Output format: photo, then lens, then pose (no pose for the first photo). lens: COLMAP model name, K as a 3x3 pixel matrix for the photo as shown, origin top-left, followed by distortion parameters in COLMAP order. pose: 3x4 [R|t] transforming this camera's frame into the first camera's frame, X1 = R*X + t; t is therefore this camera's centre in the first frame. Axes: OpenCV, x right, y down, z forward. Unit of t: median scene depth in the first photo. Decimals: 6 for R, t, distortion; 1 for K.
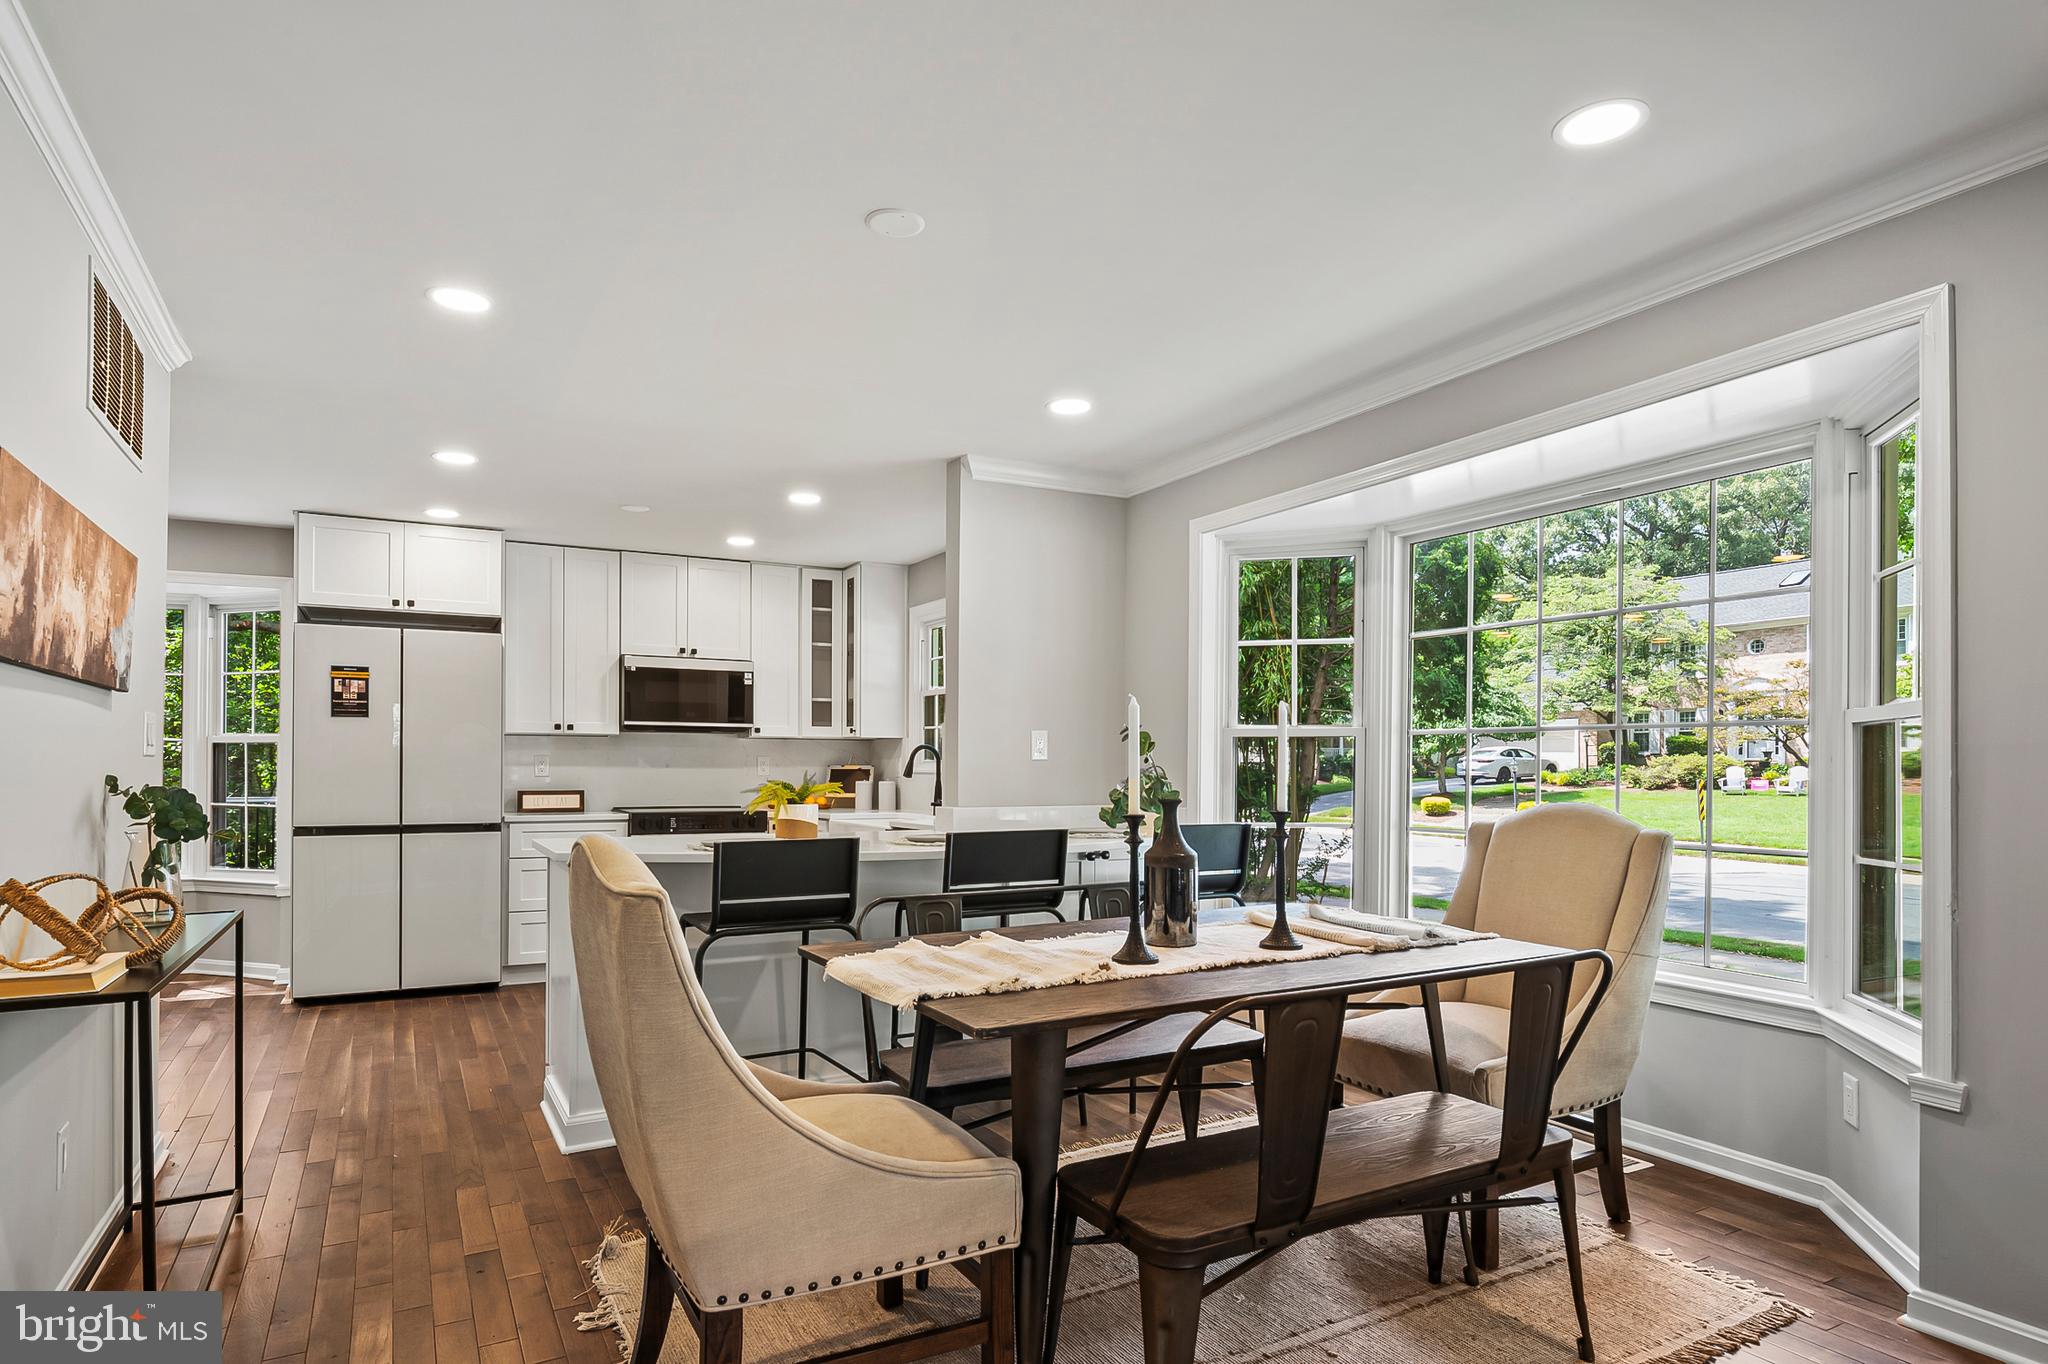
lens RADIAL K [[1111.6, 0, 998.8], [0, 1111.6, 758.9], [0, 0, 1]] dist [-0.000836, -0.005812]
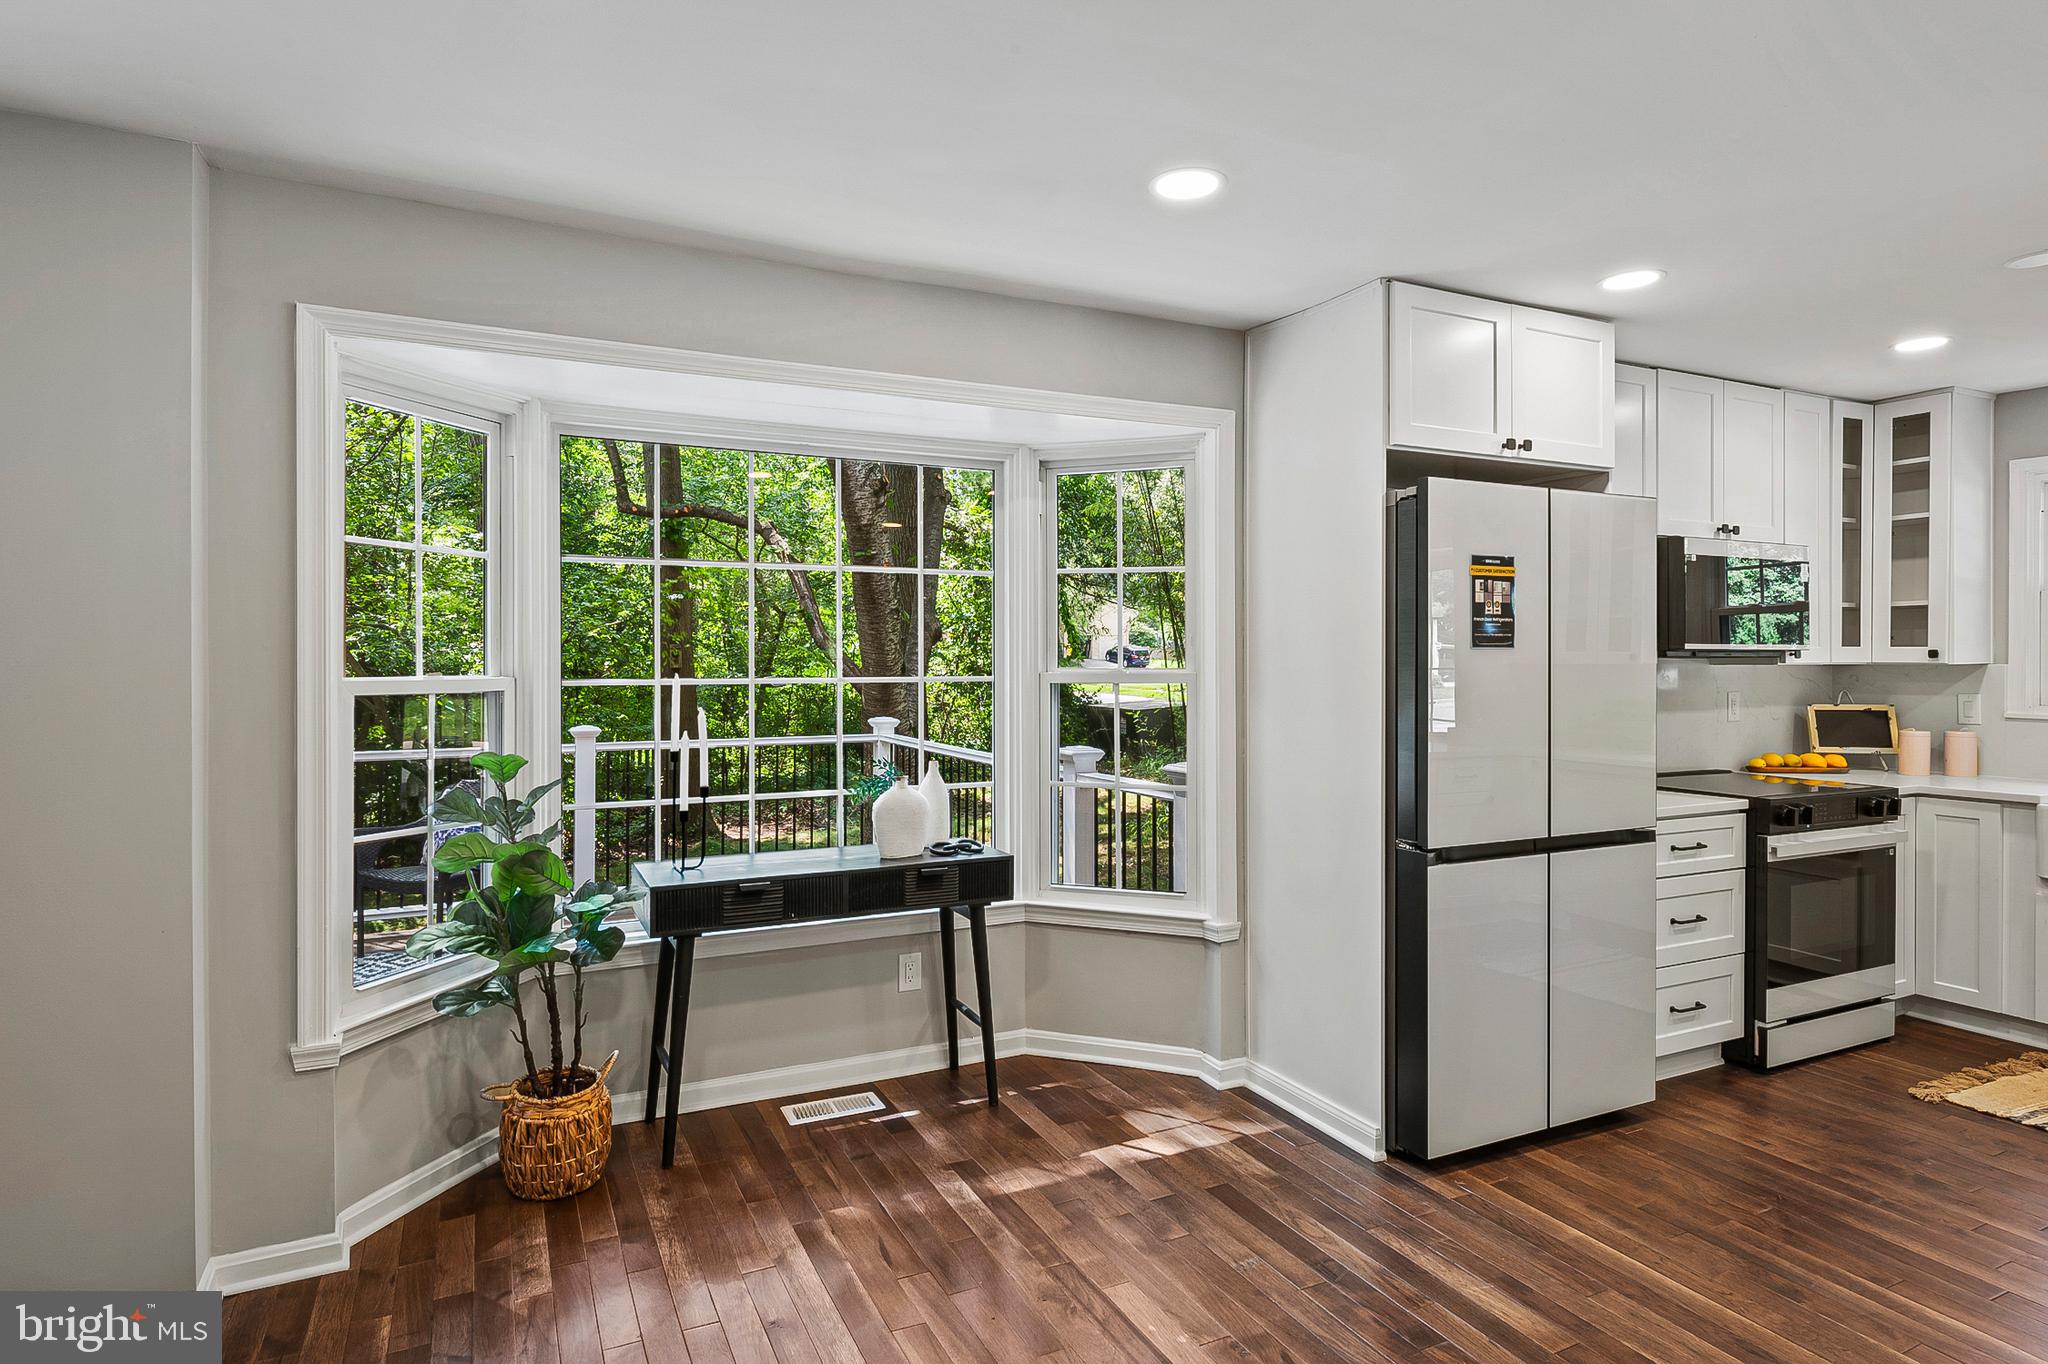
lens RADIAL K [[1111.6, 0, 1012.9], [0, 1111.6, 664.2], [0, 0, 1]] dist [-0.000836, -0.005812]
pose [[0.998812, -0.004986, -0.048464, -0.674124], [0.005532, 0.999923, 0.011131, -0.031296], [0.048404, -0.011386, 0.998763, 0.366284]]
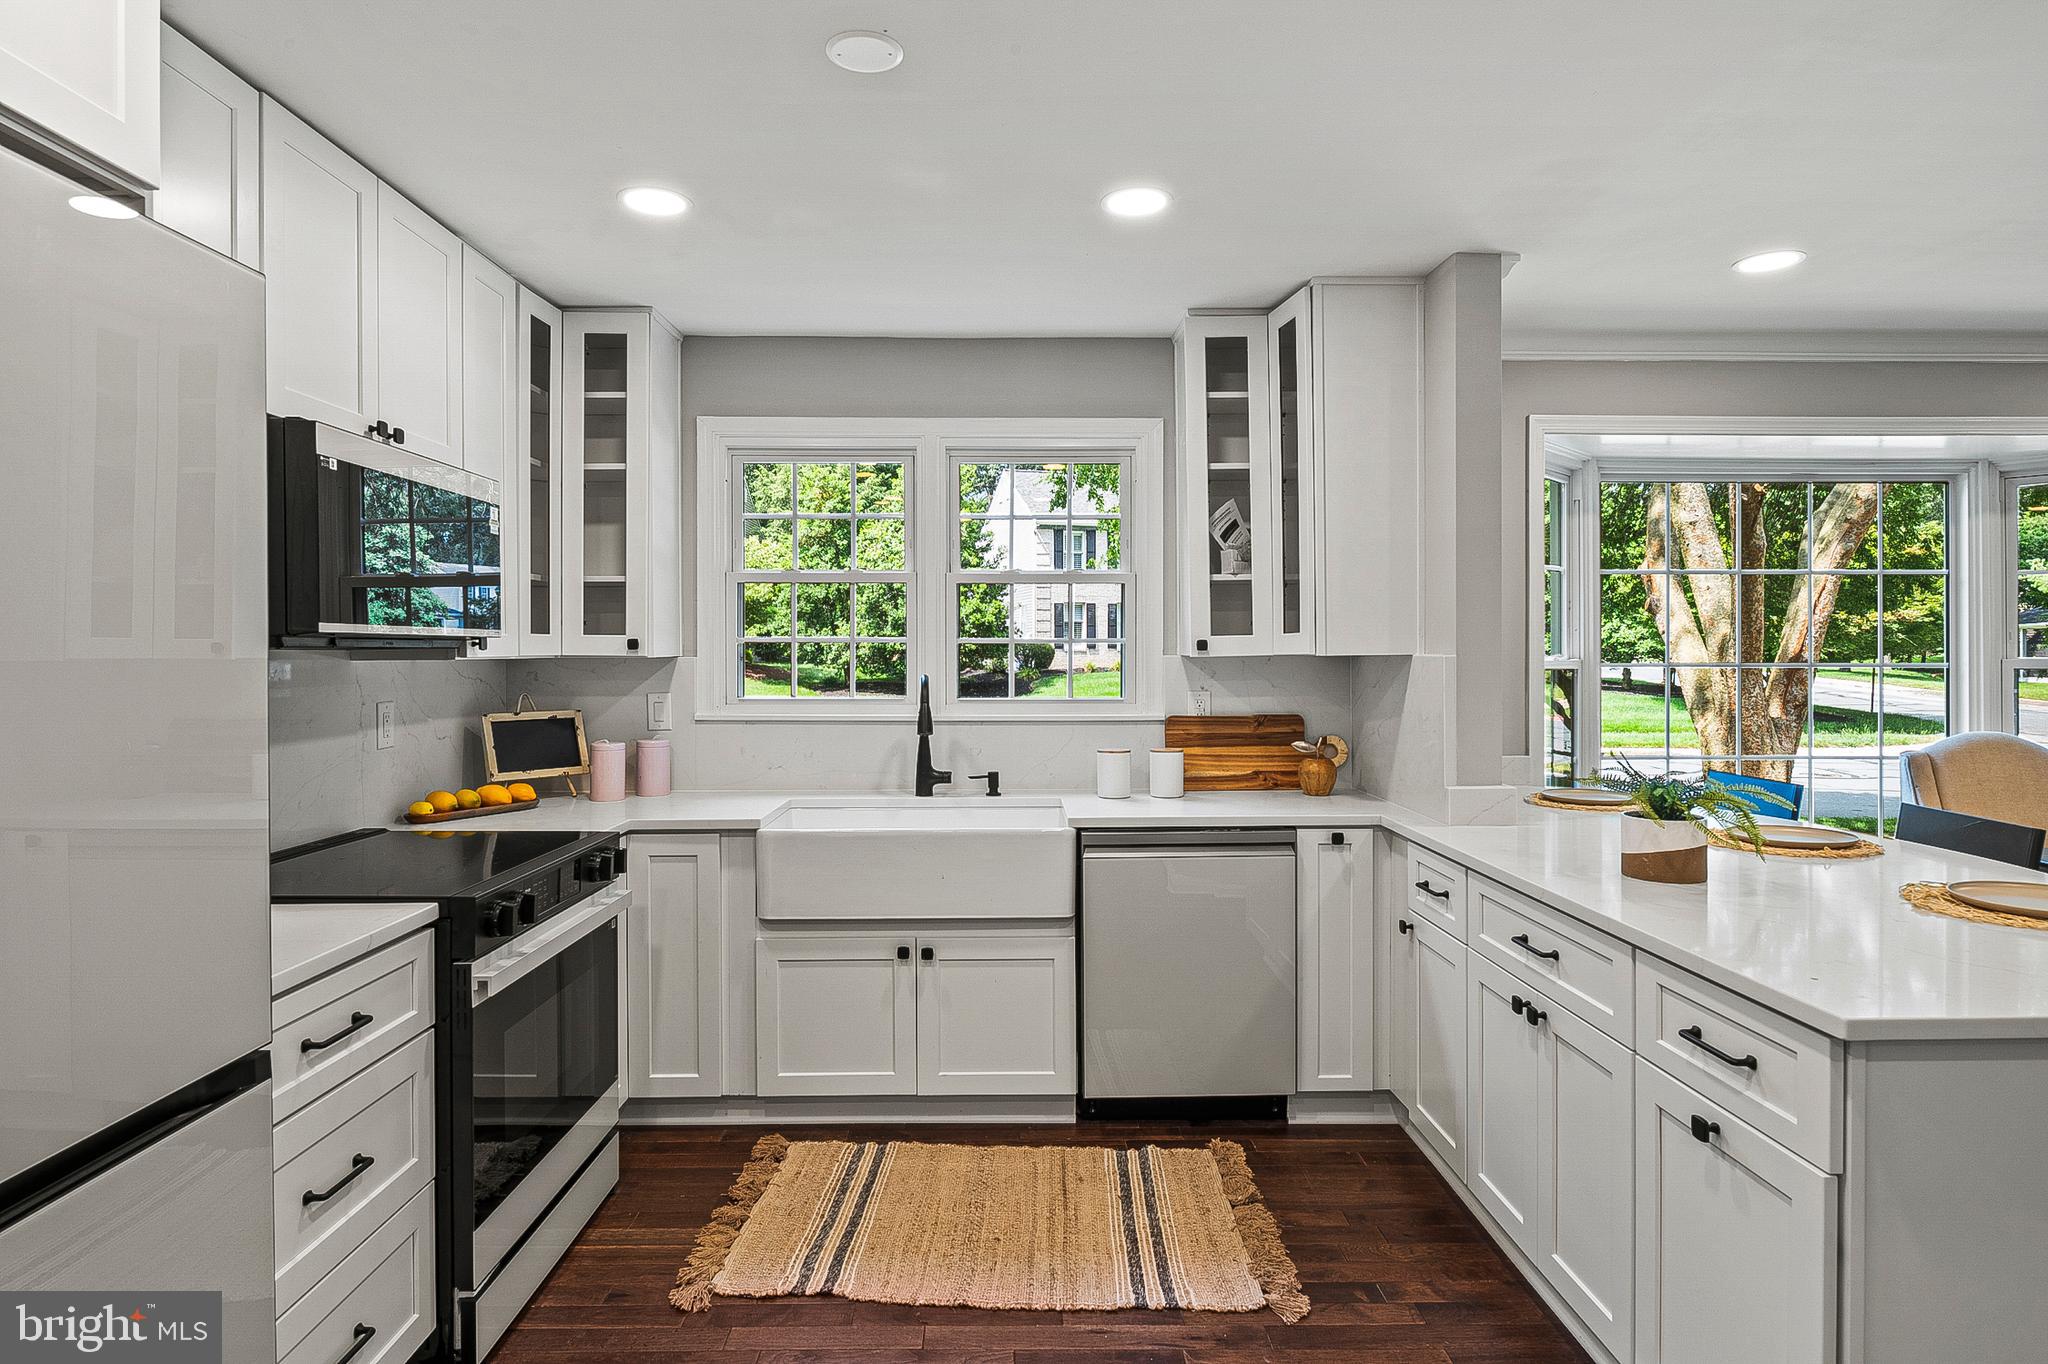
lens RADIAL K [[1111.6, 0, 1021.3], [0, 1111.6, 655.1], [0, 0, 1]] dist [-0.000836, -0.005812]
pose [[0.467736, -0.009933, 0.883812, -0.525651], [-0.001148, 0.999929, 0.011846, -0.028277], [-0.883867, -0.006556, 0.467692, 0.660345]]
